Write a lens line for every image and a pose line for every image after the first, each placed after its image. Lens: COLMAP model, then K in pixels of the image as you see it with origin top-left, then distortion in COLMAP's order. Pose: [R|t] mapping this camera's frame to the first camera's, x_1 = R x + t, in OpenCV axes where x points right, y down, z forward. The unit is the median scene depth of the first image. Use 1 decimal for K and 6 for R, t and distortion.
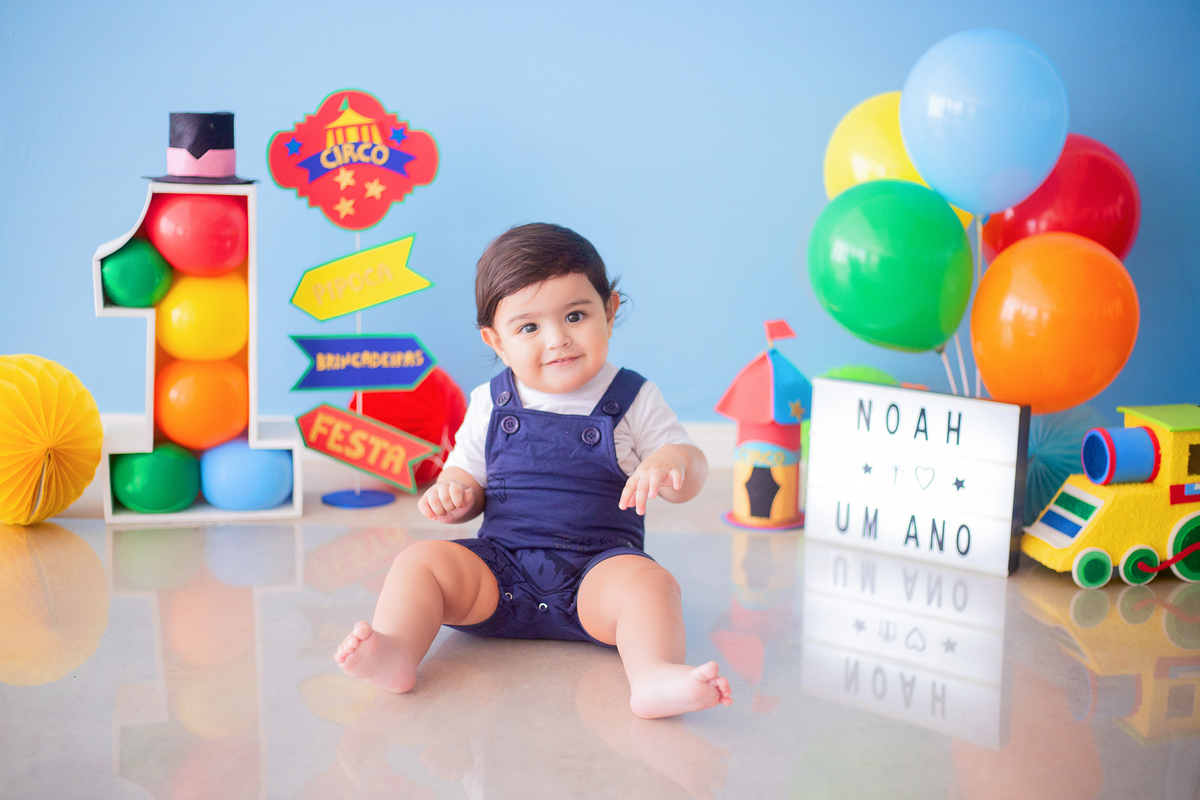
lens RADIAL K [[1720.4, 0, 591.5], [0, 1720.4, 398.6], [0, 0, 1]] dist [-0.148222, -0.023551]
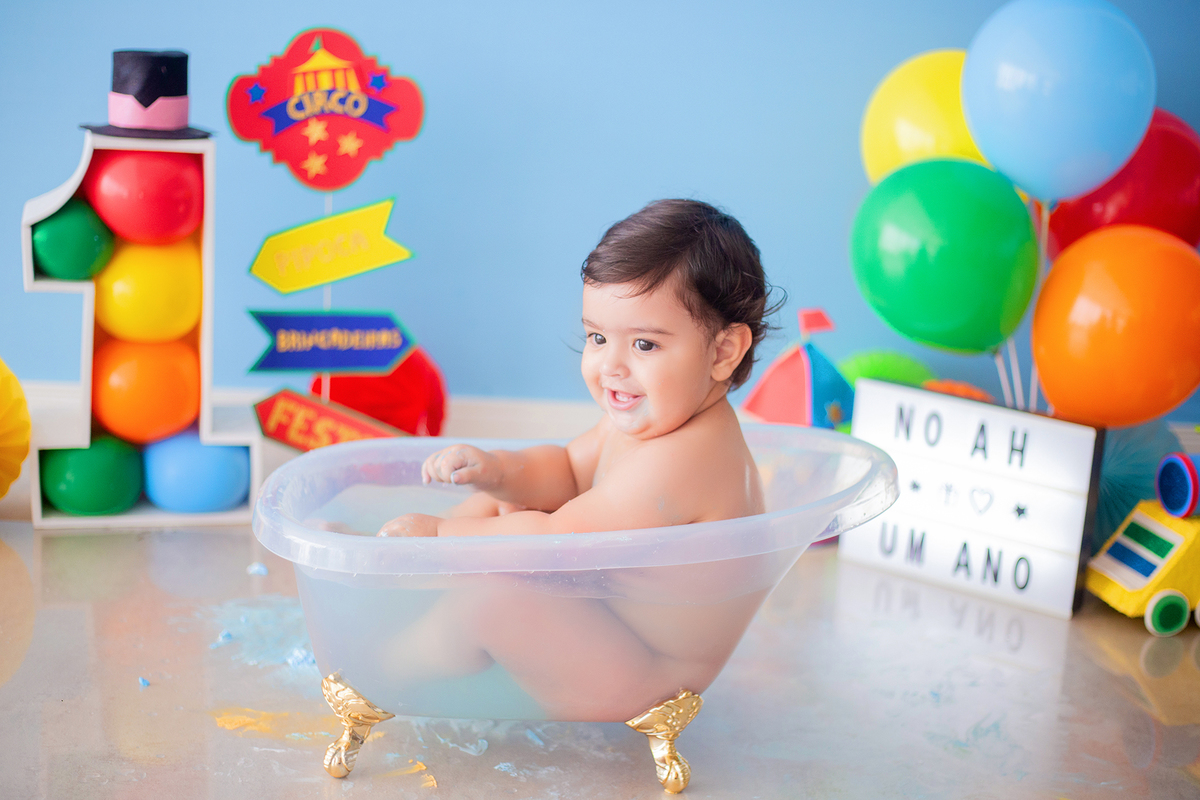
lens RADIAL K [[1799.4, 0, 598.9], [0, 1799.4, 400.0], [0, 0, 1]] dist [-0.148197, -0.008552]
pose [[0.998077, 0.020993, 0.058325, -0.052062], [-0.024848, 0.997499, 0.066176, -0.057586], [-0.056790, -0.067498, 0.996102, 0.088095]]
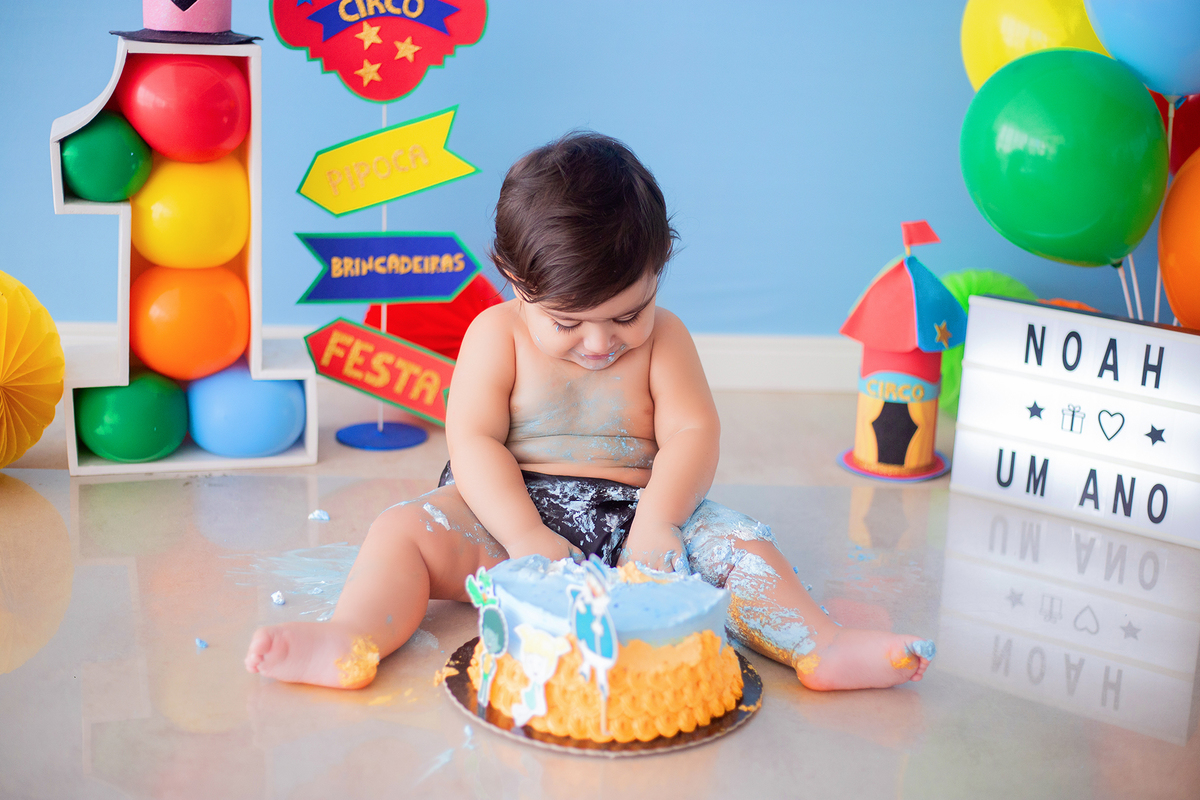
lens RADIAL K [[1720.4, 0, 591.5], [0, 1720.4, 398.6], [0, 0, 1]] dist [-0.148222, -0.023551]
pose [[0.998571, 0.000543, 0.053445, -0.084886], [-0.005310, 0.996010, 0.089082, -0.033210], [-0.053184, -0.089238, 0.994589, 0.203207]]
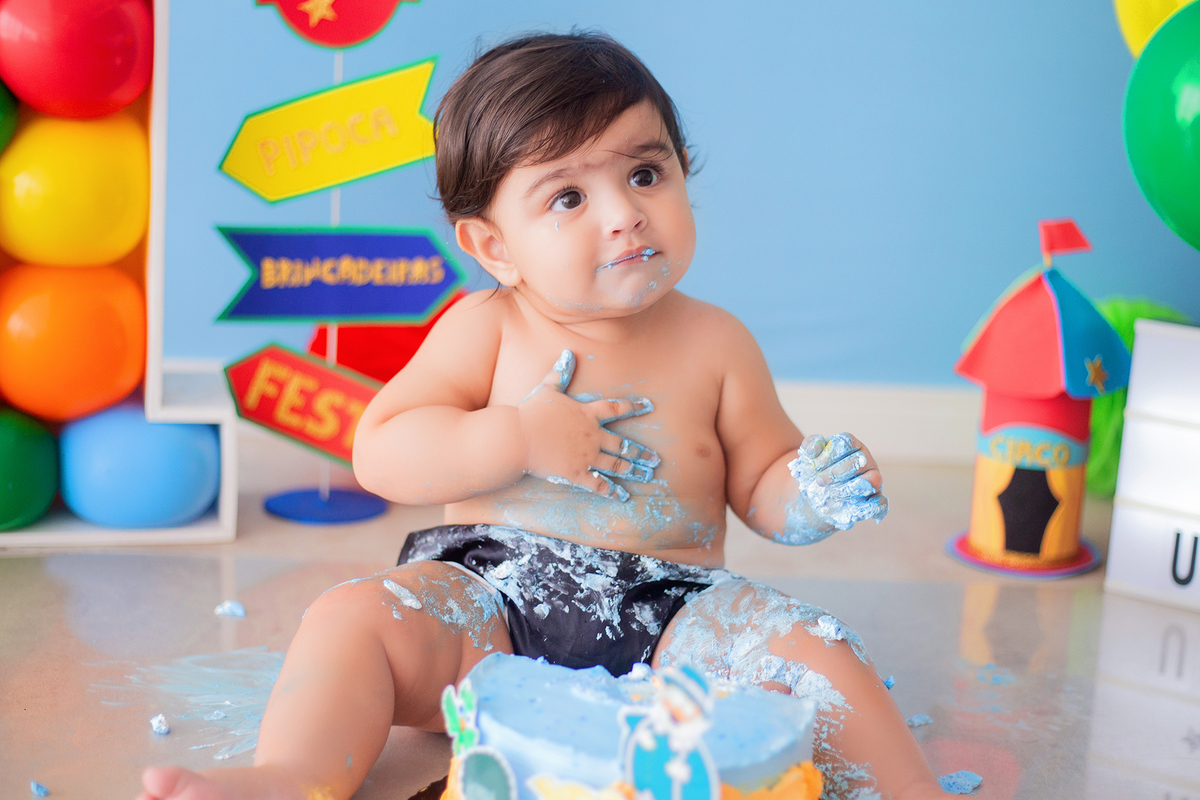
lens RADIAL K [[2001.4, 0, 603.3], [0, 2001.4, 370.3], [0, 0, 1]] dist [-0.158649, 0.058069]
pose [[0.998264, 0.019958, 0.055413, -0.083710], [-0.021401, 0.999444, 0.025568, -0.008286], [-0.054872, -0.026710, 0.998136, 0.325045]]
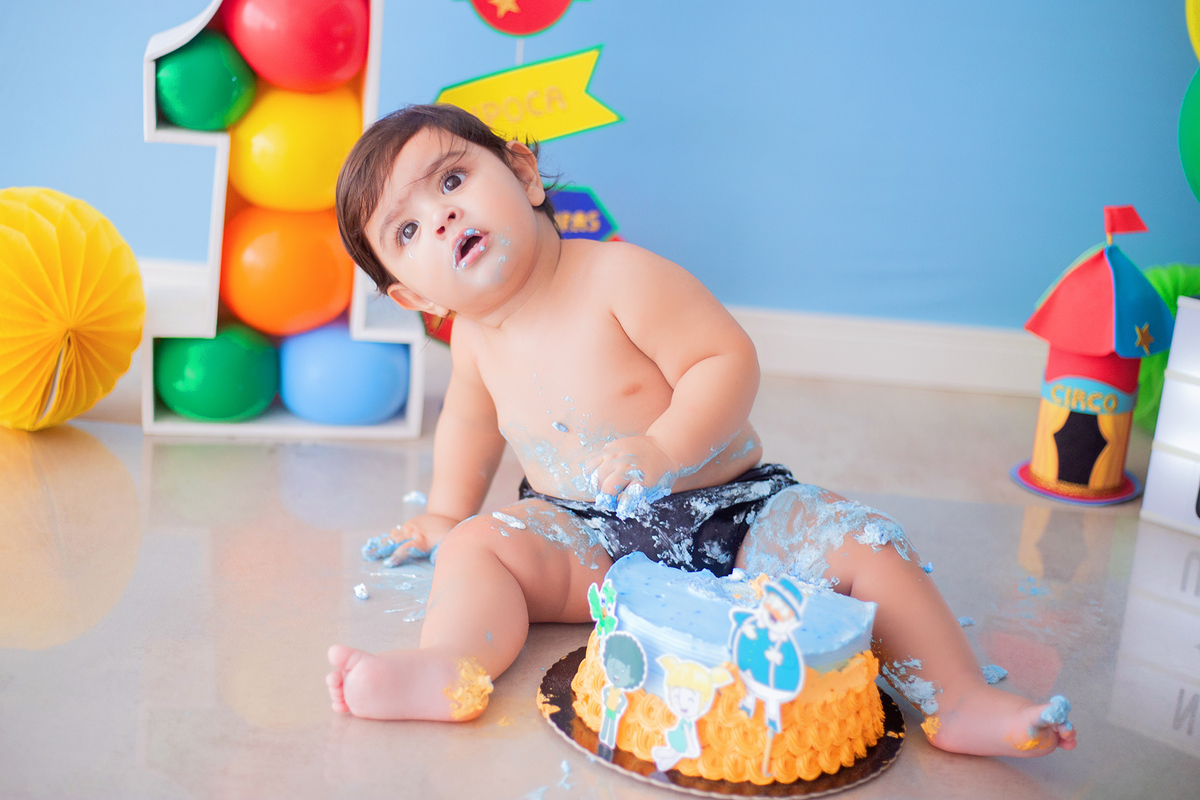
lens RADIAL K [[1820.5, 0, 526.8], [0, 1820.5, 340.6], [0, 0, 1]] dist [-0.165492, -0.014449]
pose [[0.996637, 0.064804, -0.050148, -0.090515], [-0.060802, 0.995131, 0.077575, -0.032592], [0.054931, -0.074265, 0.995724, 0.259009]]
